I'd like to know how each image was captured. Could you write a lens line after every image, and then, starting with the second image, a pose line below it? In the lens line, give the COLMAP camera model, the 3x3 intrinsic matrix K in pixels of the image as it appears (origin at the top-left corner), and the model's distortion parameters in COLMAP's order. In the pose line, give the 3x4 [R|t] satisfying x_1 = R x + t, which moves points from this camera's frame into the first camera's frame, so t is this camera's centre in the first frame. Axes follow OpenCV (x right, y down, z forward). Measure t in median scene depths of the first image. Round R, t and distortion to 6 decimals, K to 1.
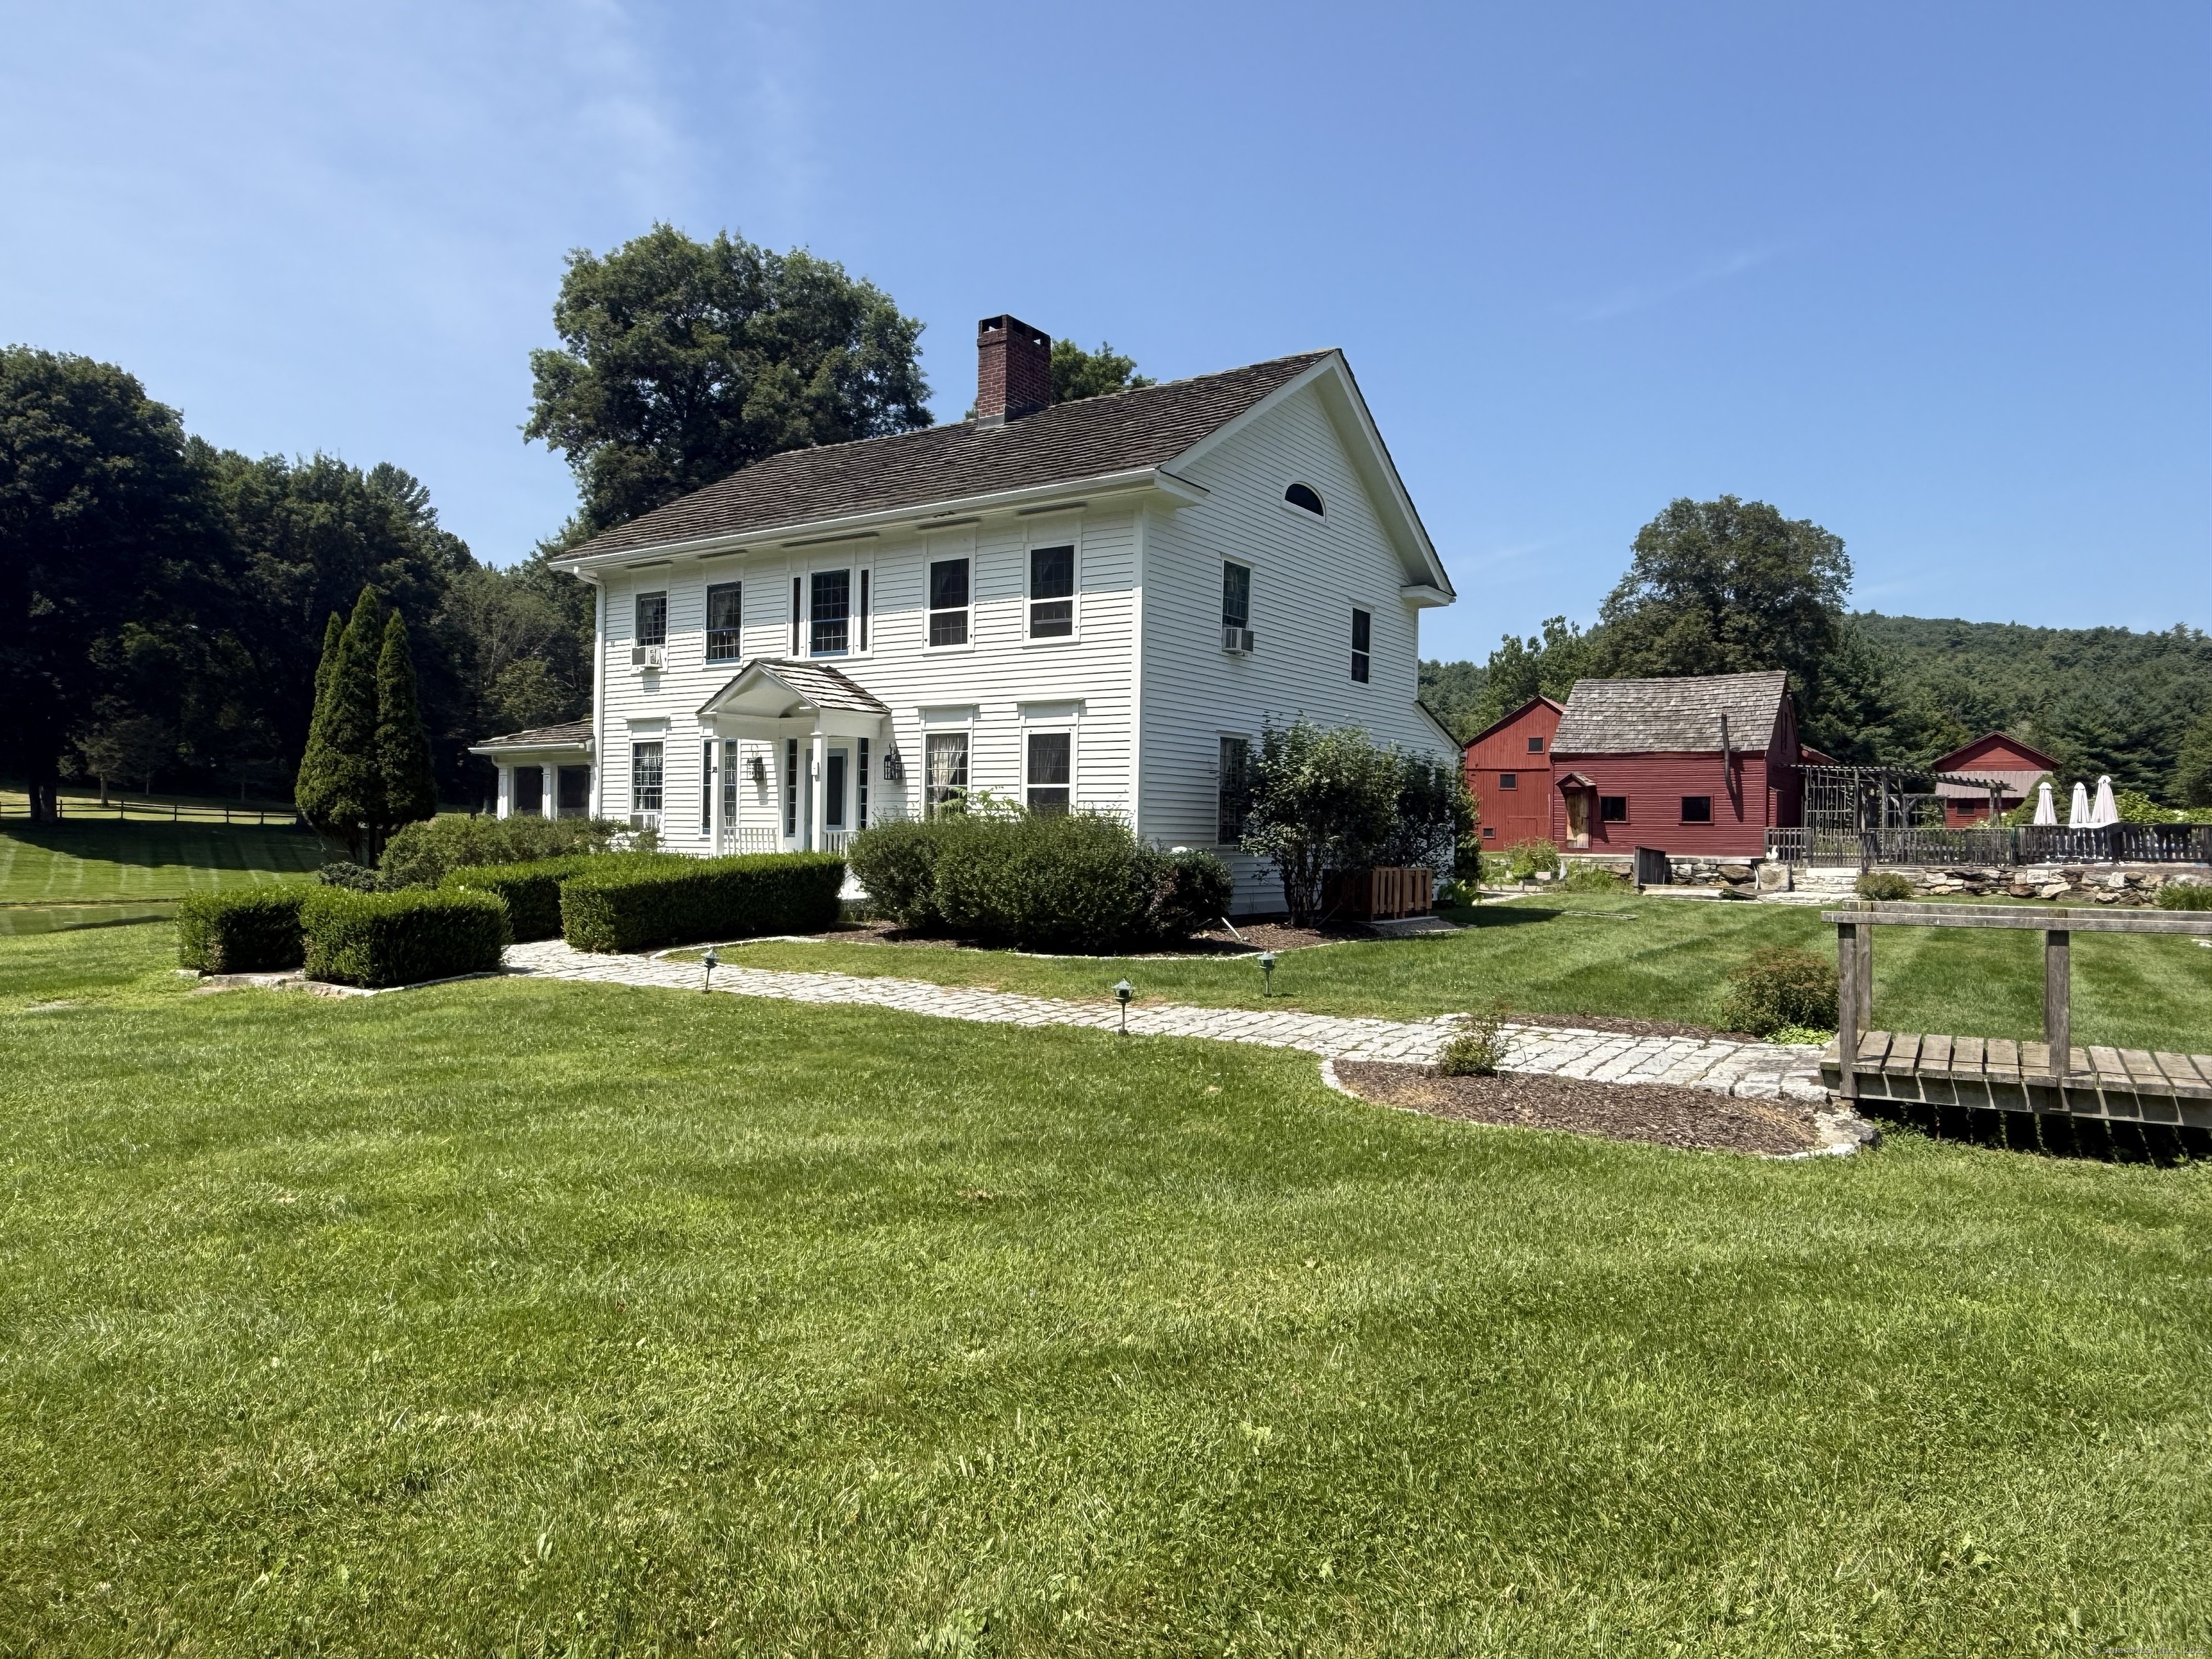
lens RADIAL K [[1426.1, 0, 1106.7], [0, 1426.1, 829.9], [0, 0, 1]] dist [-0.002833, 0.004580]
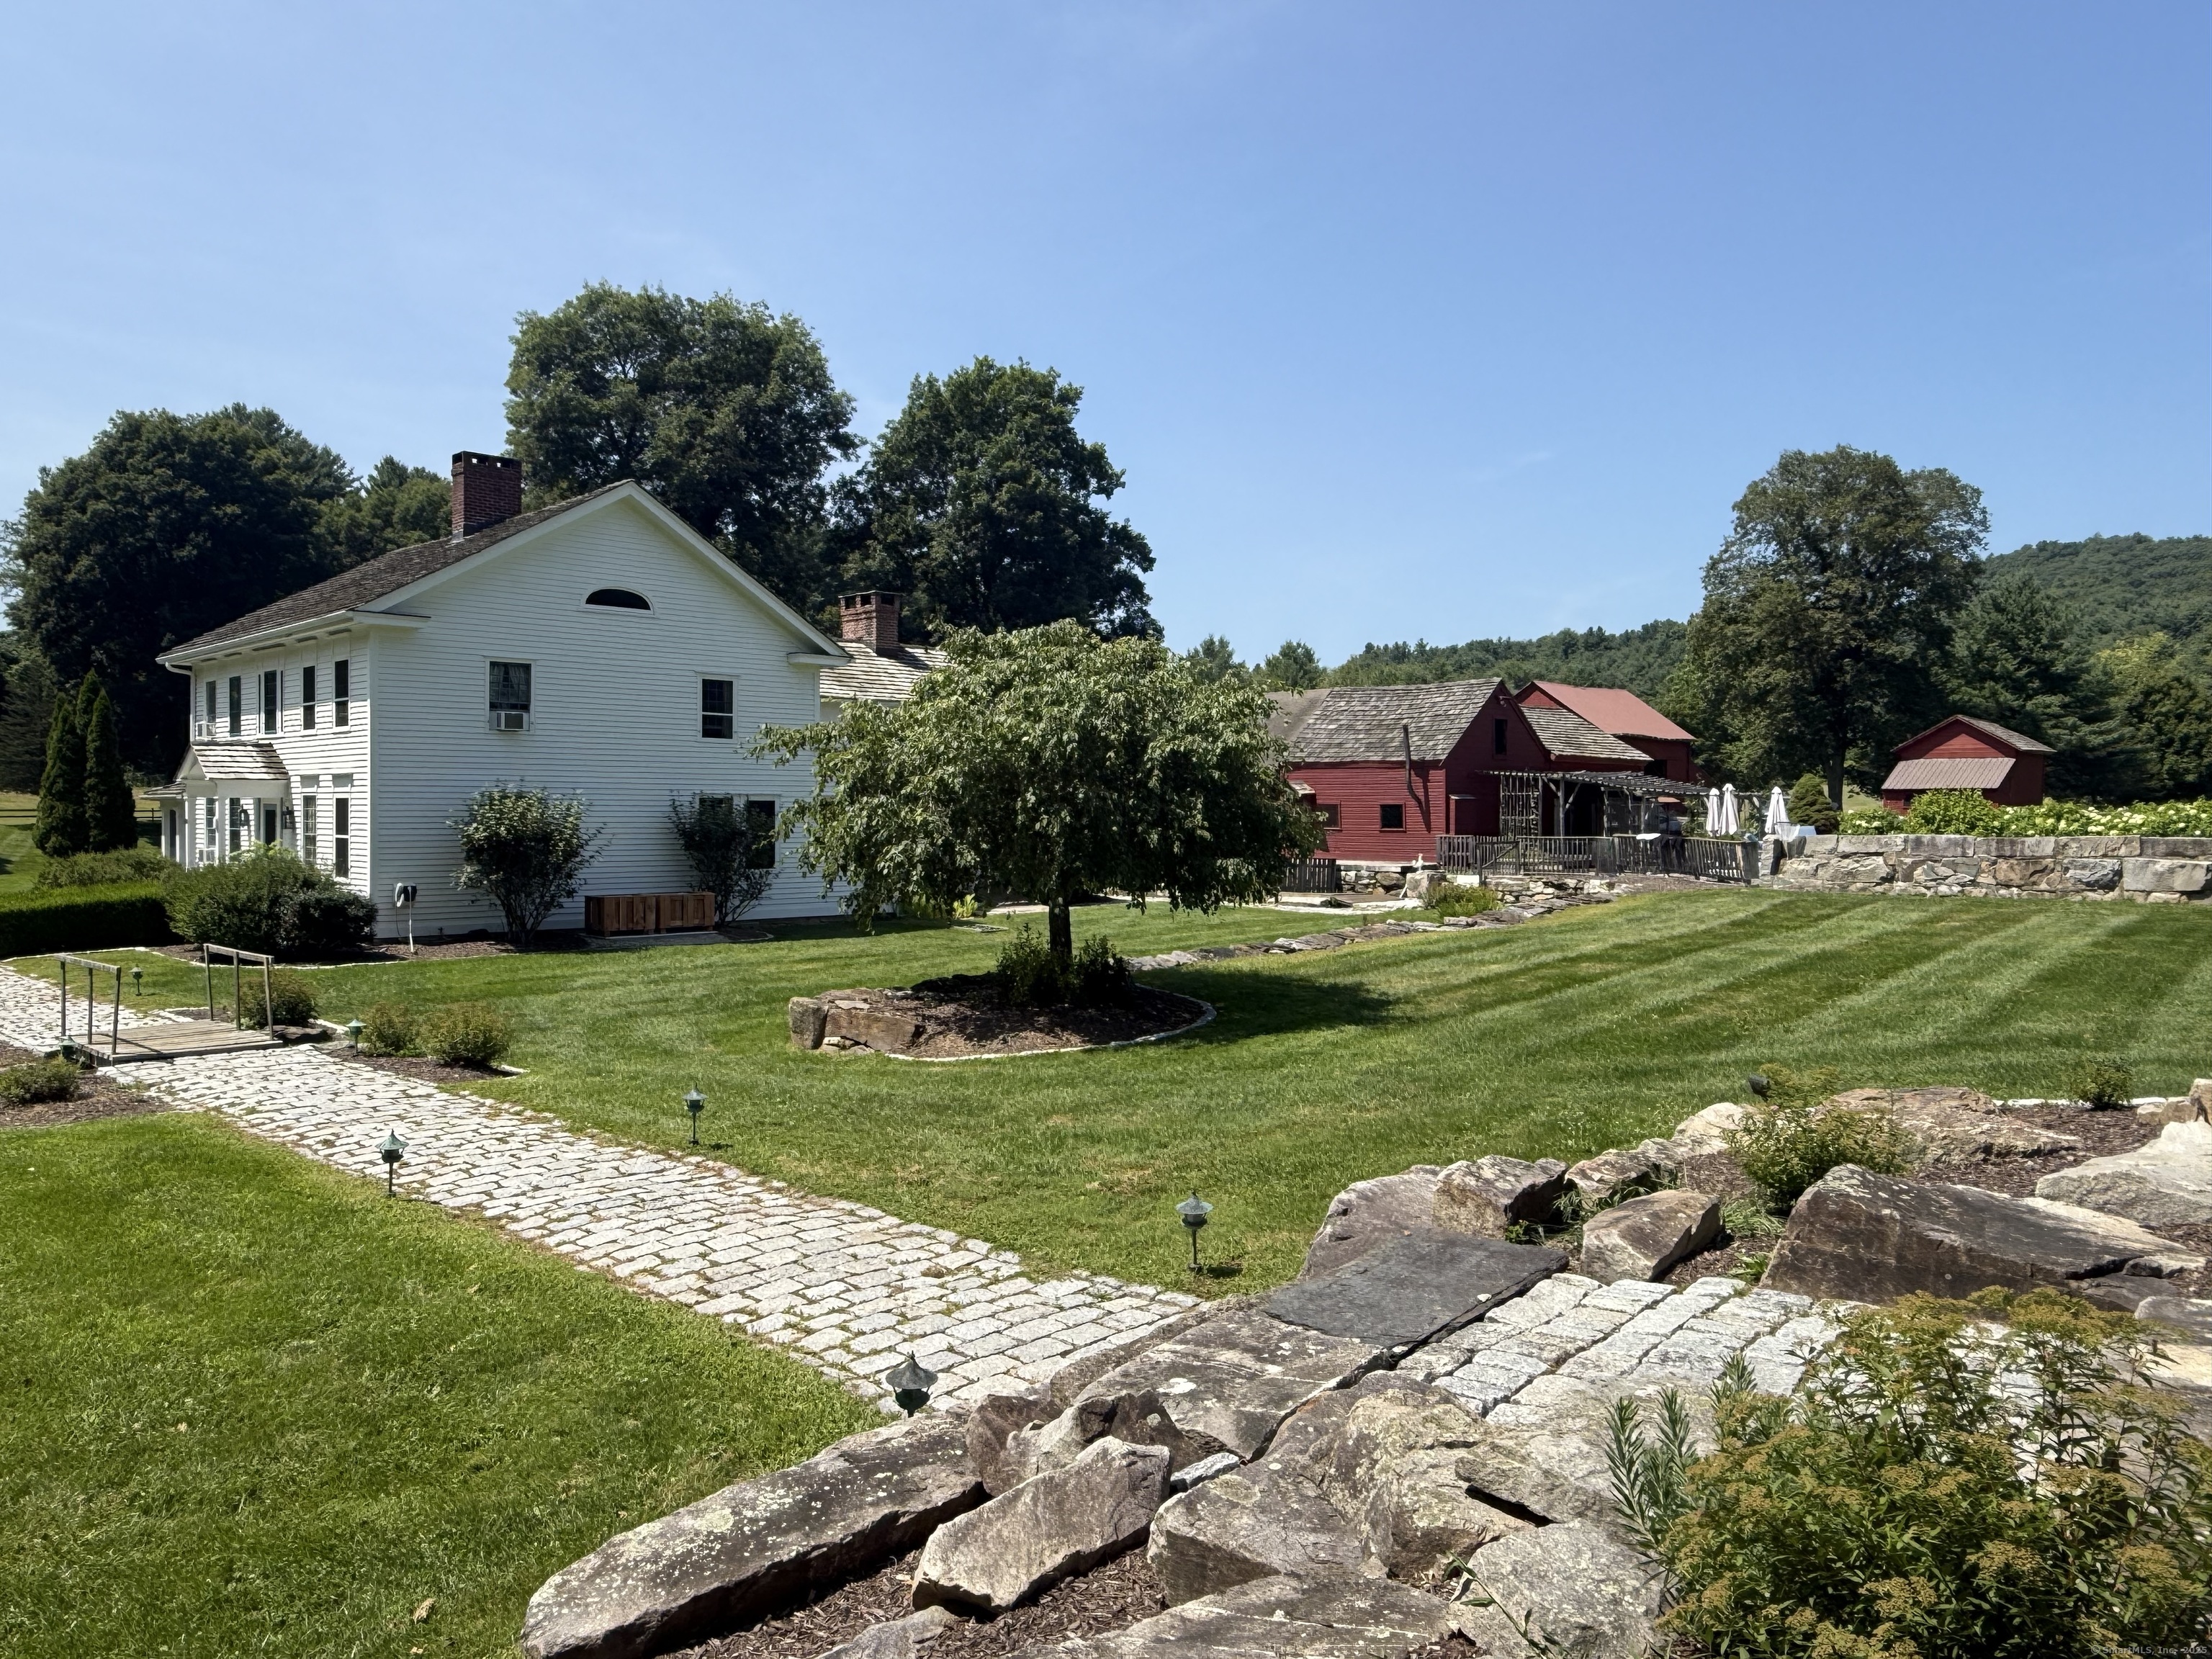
lens RADIAL K [[1535.7, 0, 1107.3], [0, 1535.7, 831.1], [0, 0, 1]] dist [-0.012087, -0.000127]
pose [[0.982085, -0.007439, -0.188290, 0.501896], [0.010321, 0.999844, 0.014326, -0.026420], [0.188154, -0.016013, 0.982009, -0.154587]]
